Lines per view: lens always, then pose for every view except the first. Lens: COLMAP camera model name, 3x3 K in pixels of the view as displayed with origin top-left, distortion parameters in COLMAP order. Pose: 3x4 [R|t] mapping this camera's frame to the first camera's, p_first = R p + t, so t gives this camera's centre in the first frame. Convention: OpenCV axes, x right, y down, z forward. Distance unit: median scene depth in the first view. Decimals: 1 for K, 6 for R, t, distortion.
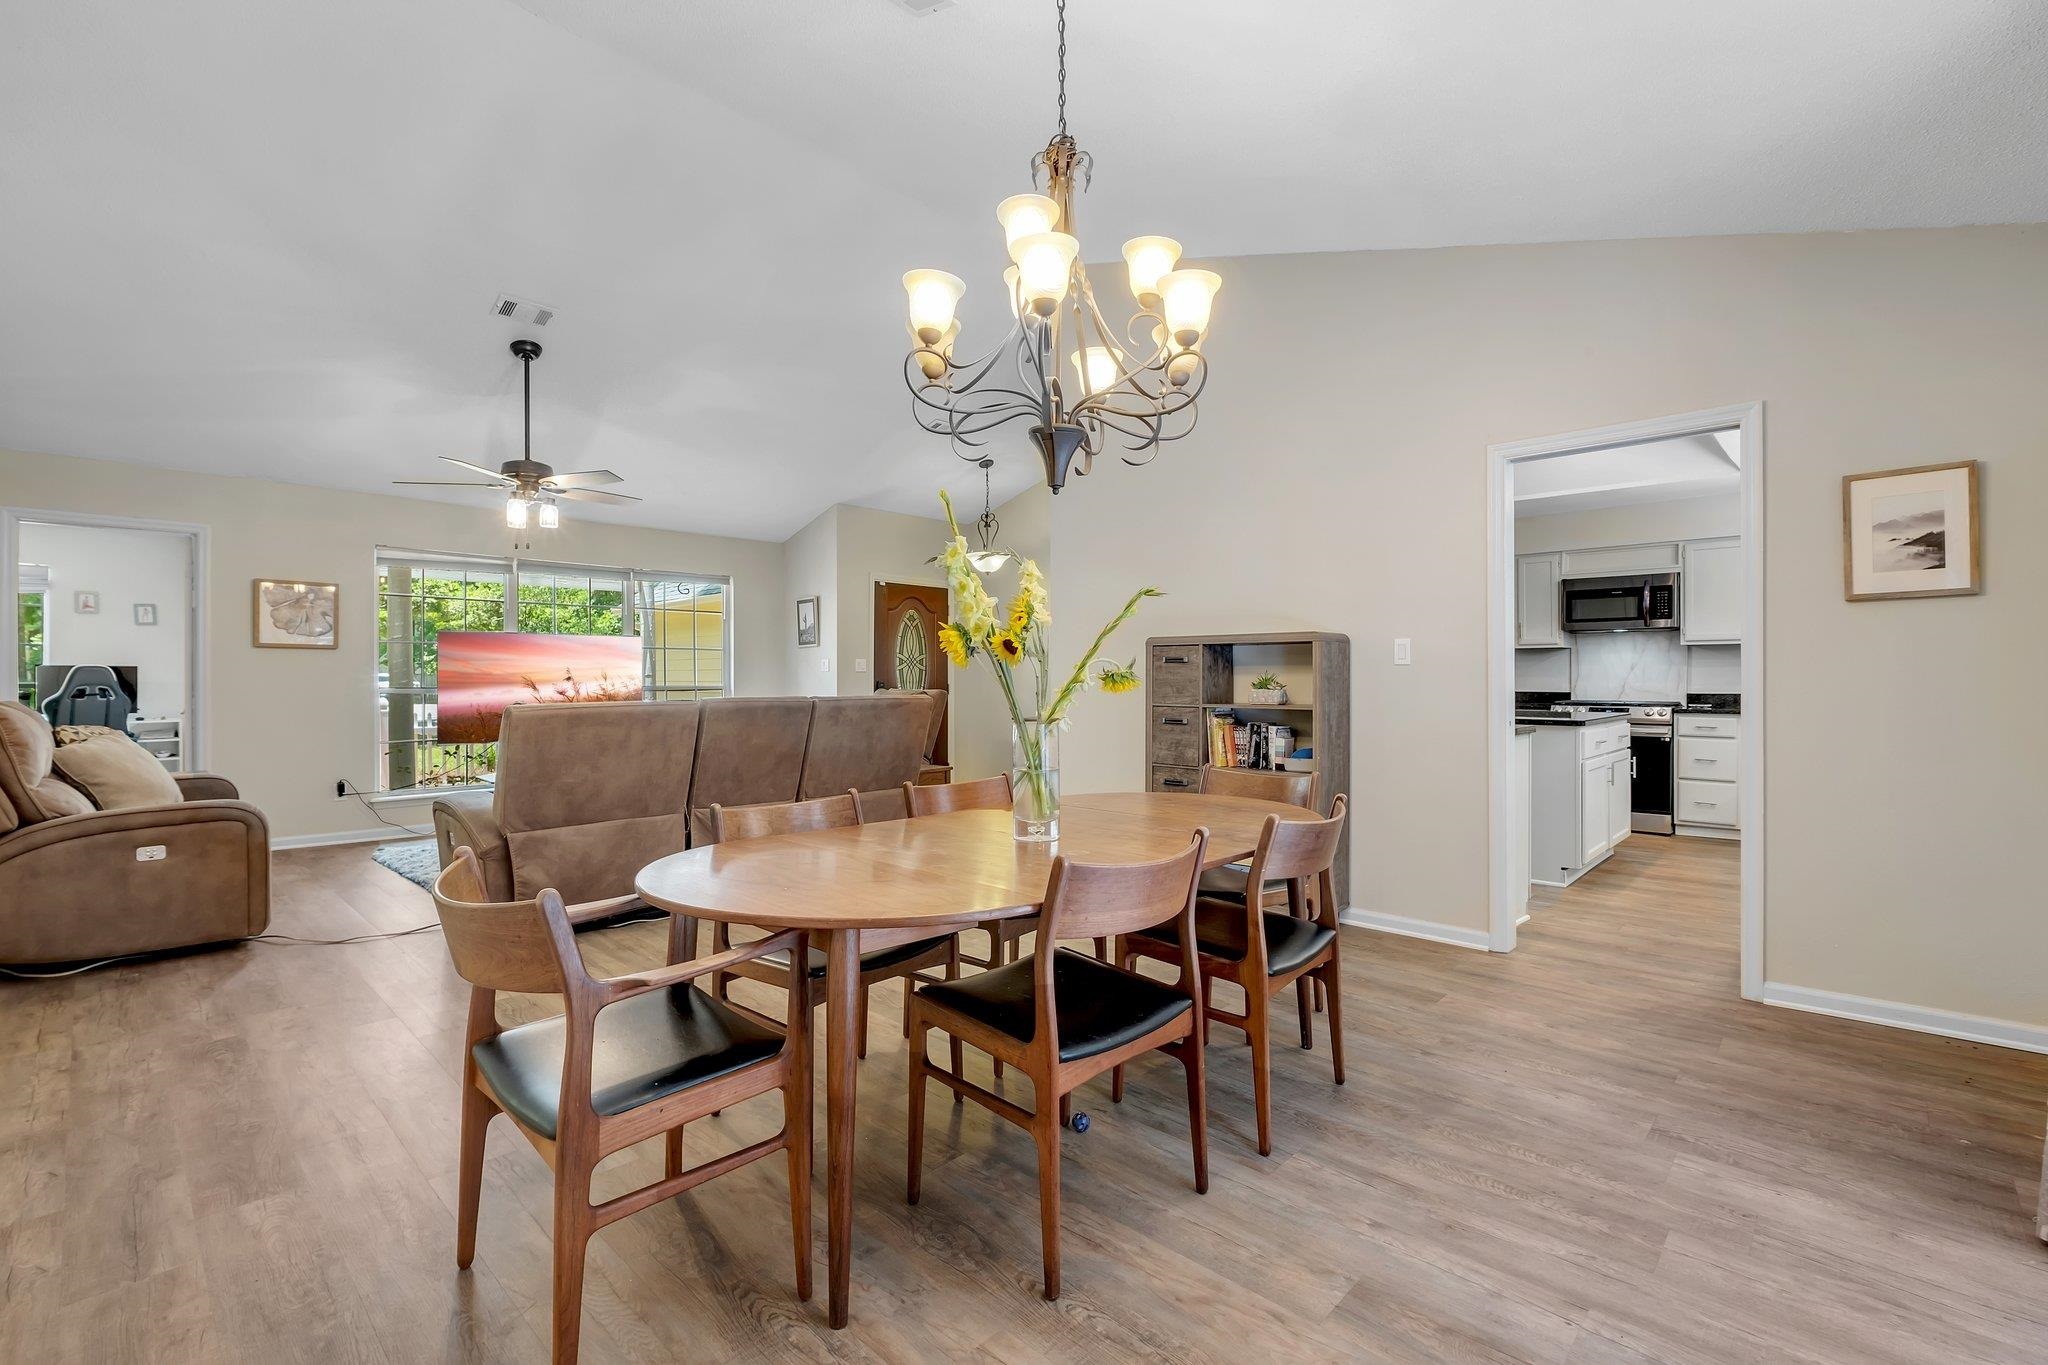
lens RADIAL K [[882.3, 0, 1024.0], [0, 882.3, 682.5], [0, 0, 1]] dist [-0.002988, -0.000526]
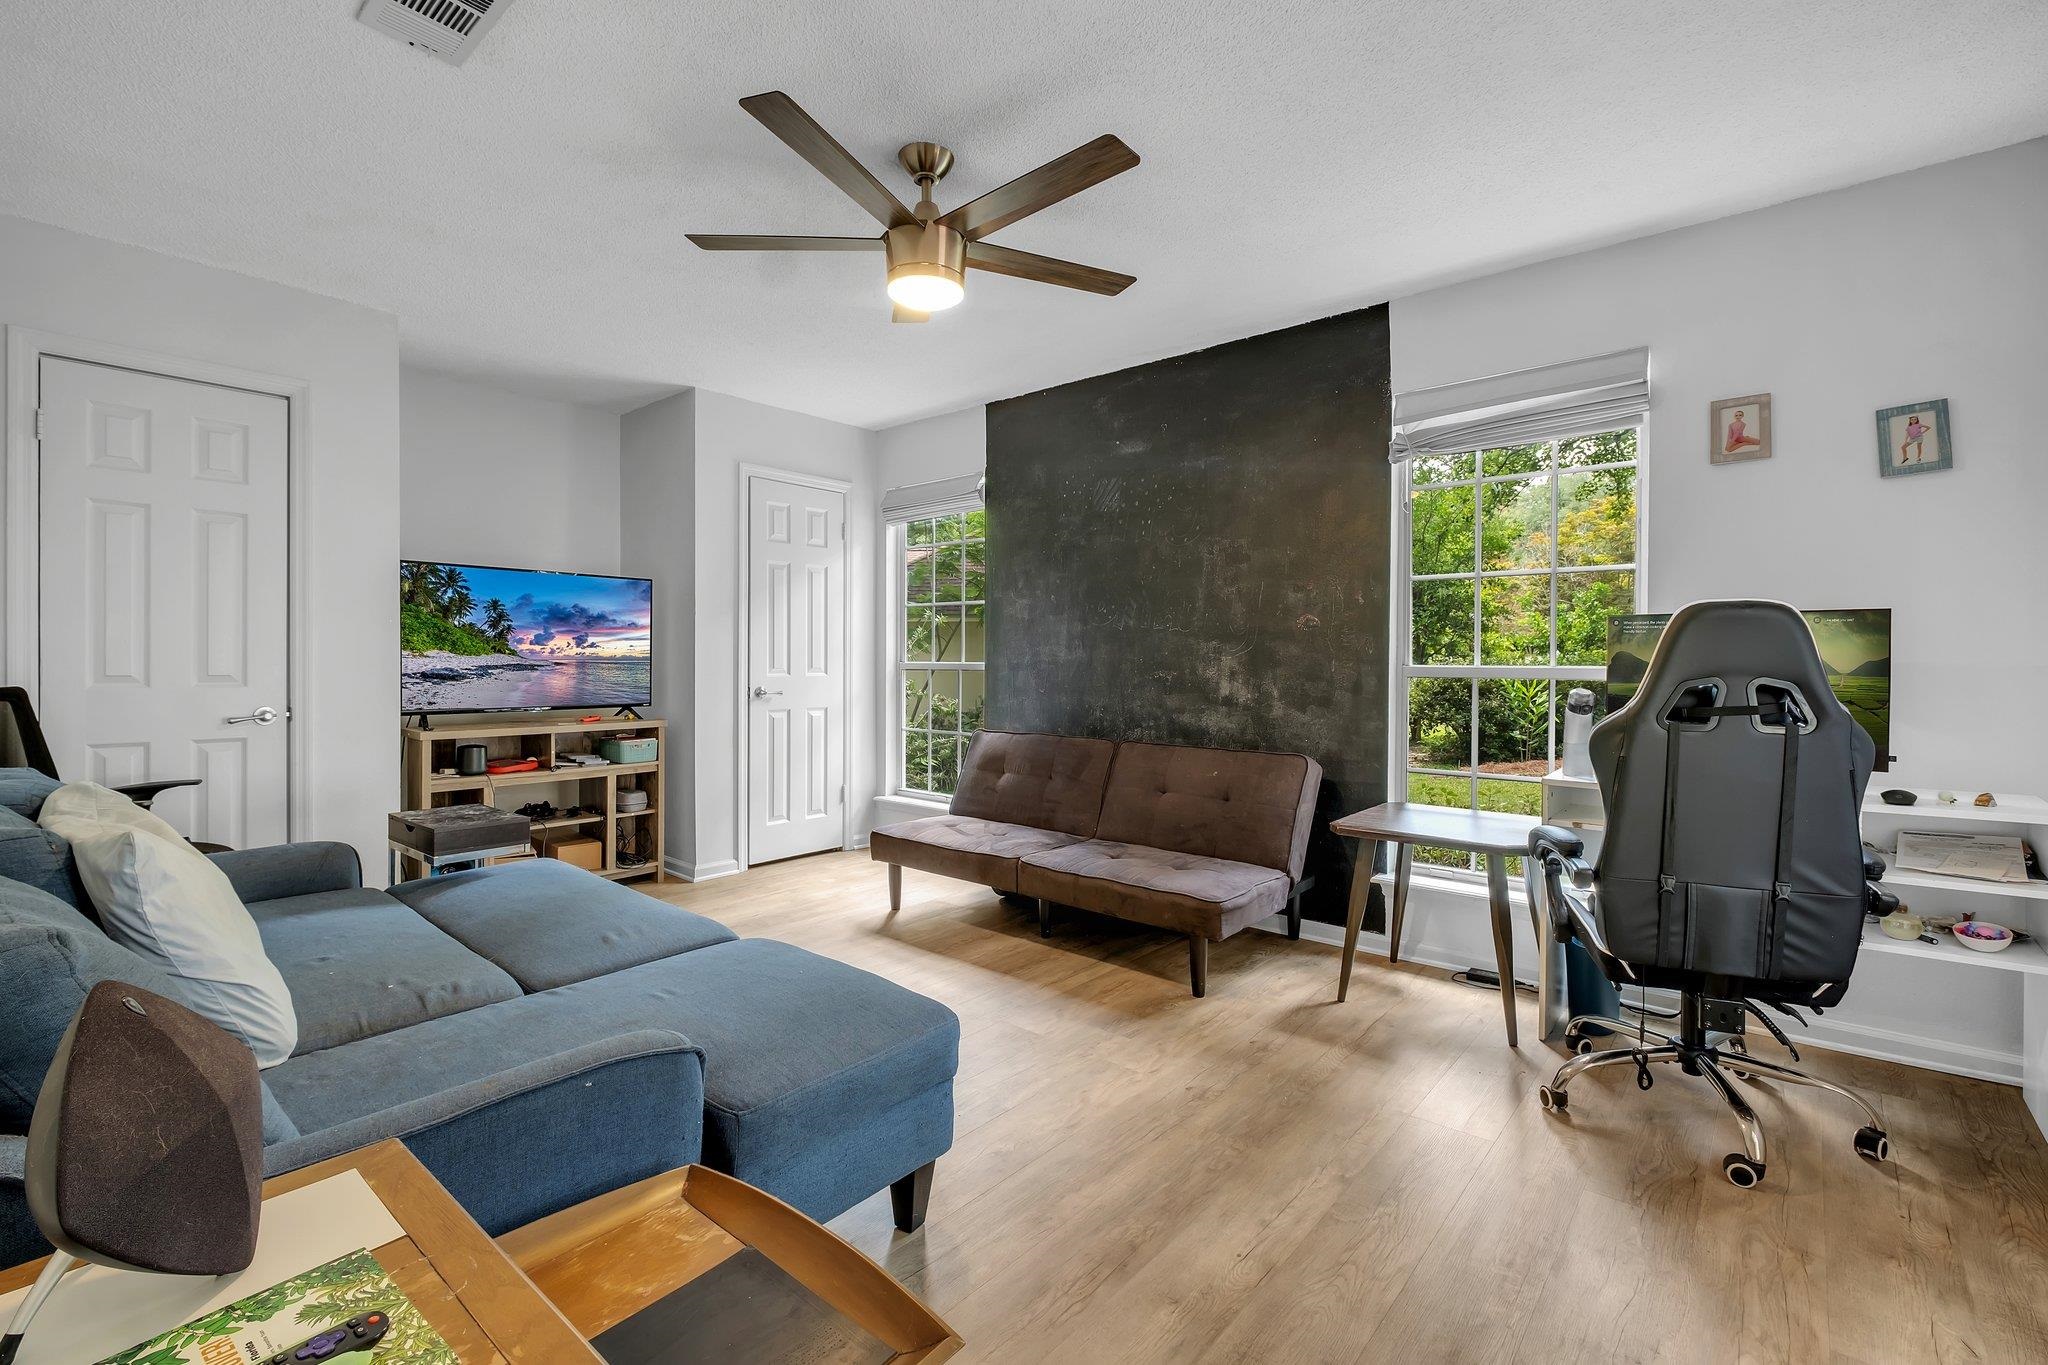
lens RADIAL K [[898.3, 0, 1029.3], [0, 898.3, 662.8], [0, 0, 1]] dist [-0.000520, 0.000389]
pose [[0.045400, 0.000741, -0.998969, -0.733474], [-0.003901, 0.999992, 0.000565, -0.000014], [0.998961, 0.003871, 0.045403, 0.710969]]
